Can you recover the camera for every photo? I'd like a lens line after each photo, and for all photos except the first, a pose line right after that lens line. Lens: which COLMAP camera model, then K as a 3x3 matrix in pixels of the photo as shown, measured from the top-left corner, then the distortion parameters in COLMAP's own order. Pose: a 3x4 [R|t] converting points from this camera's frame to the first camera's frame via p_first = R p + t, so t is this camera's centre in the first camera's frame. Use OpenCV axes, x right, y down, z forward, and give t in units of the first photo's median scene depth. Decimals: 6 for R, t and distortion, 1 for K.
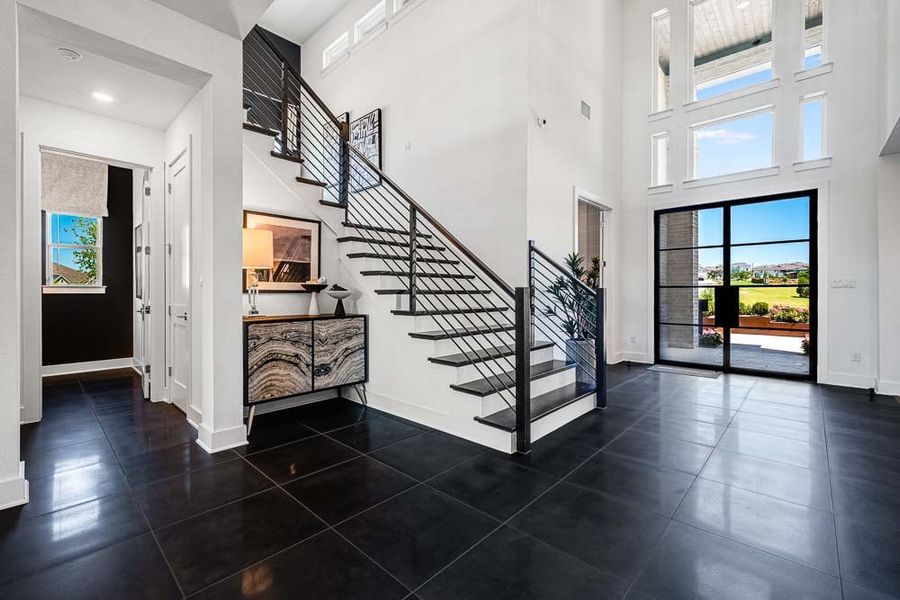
lens RADIAL K [[382.1, 0, 451.5], [0, 382.1, 296.2], [0, 0, 1]] dist [-0.005016, -0.000378]
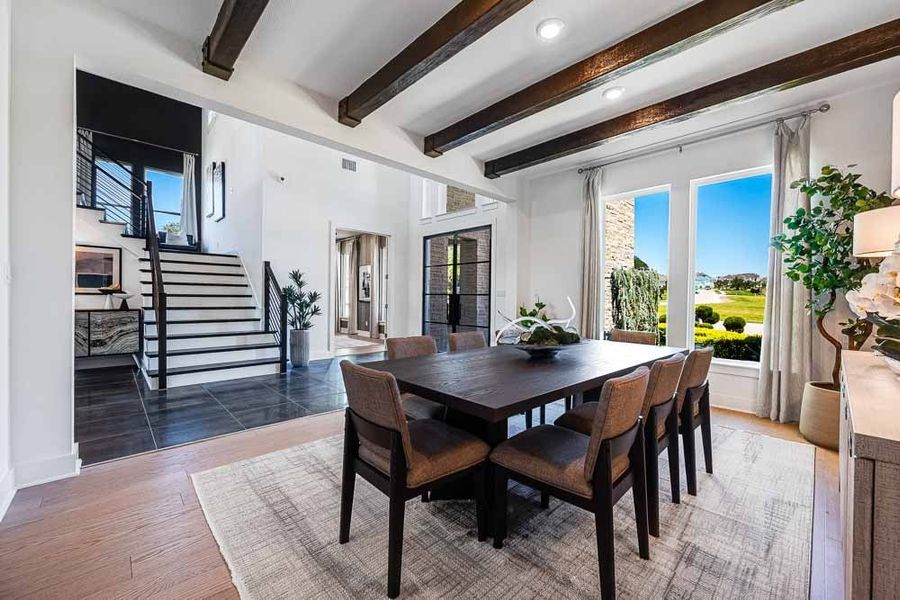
lens RADIAL K [[359.6, 0, 447.8], [0, 359.6, 300.3], [0, 0, 1]] dist [-0.003058, 0.001069]
pose [[0.998264, 0.013036, -0.057445, 1.090616], [-0.013260, 0.999906, -0.003511, 0.000499], [0.057394, 0.004267, 0.998343, -0.372032]]
